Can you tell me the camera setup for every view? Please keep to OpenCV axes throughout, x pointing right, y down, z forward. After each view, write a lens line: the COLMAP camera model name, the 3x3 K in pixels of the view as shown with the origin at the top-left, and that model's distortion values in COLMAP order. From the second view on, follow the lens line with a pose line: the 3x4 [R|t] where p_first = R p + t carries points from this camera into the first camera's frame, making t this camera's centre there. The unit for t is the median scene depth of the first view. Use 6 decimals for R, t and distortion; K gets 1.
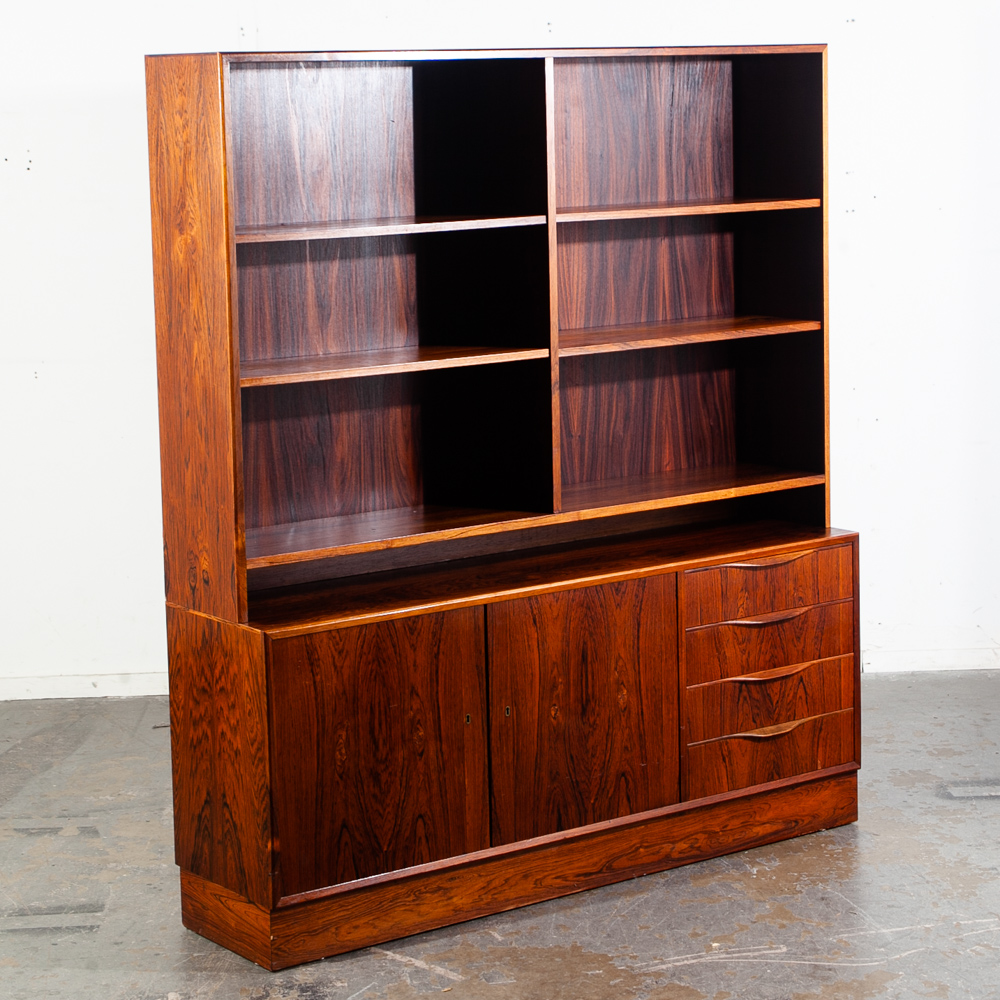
lens RADIAL K [[2573.4, 0, 531.1], [0, 2573.4, 390.7], [0, 0, 1]] dist [0.048619, 0.083772]
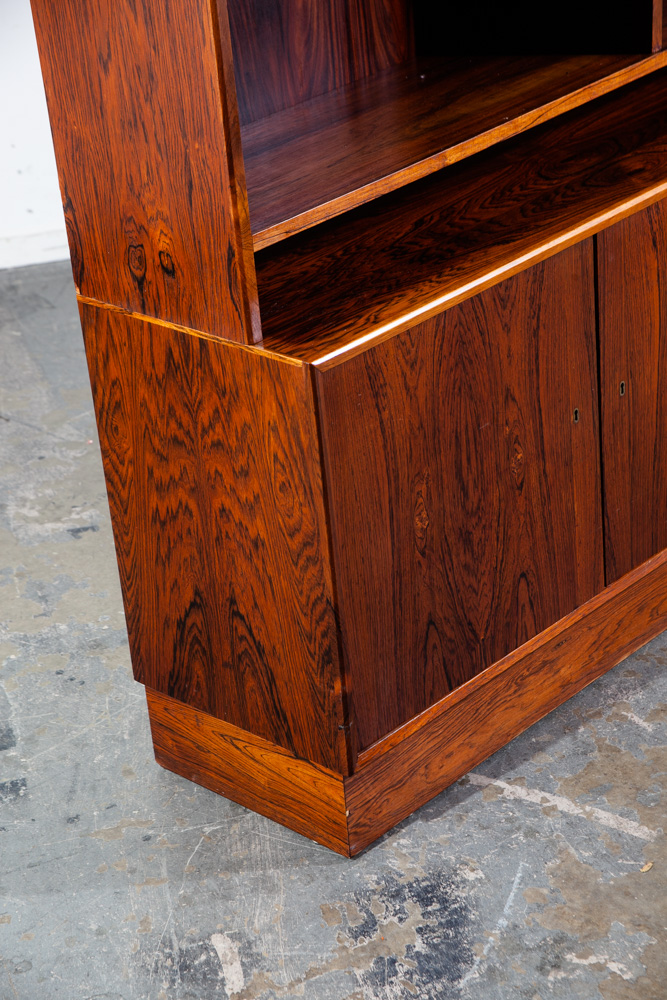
lens RADIAL K [[2148.0, 0, 329.1], [0, 2148.0, 503.3], [0, 0, 1]] dist [0.390969, -0.142560]
pose [[0.981405, -0.137745, 0.133678, -0.158388], [0.085423, 0.937094, 0.338464, -0.037708], [-0.171890, -0.320751, 0.931436, 0.507862]]
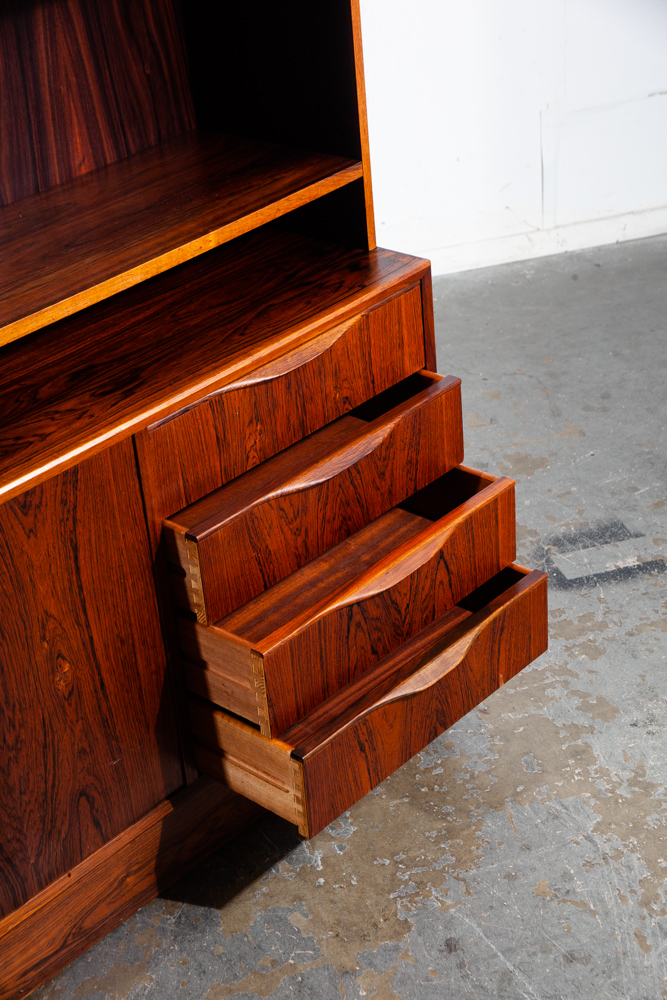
lens RADIAL K [[1837.6, 0, 333.5], [0, 1837.6, 500.0], [0, 0, 1]] dist [0.255509, -0.034291]
pose [[0.978001, -0.149258, 0.145727, 0.041813], [0.082860, 0.919079, 0.385263, -0.064383], [-0.191438, -0.364712, 0.911228, 0.676044]]
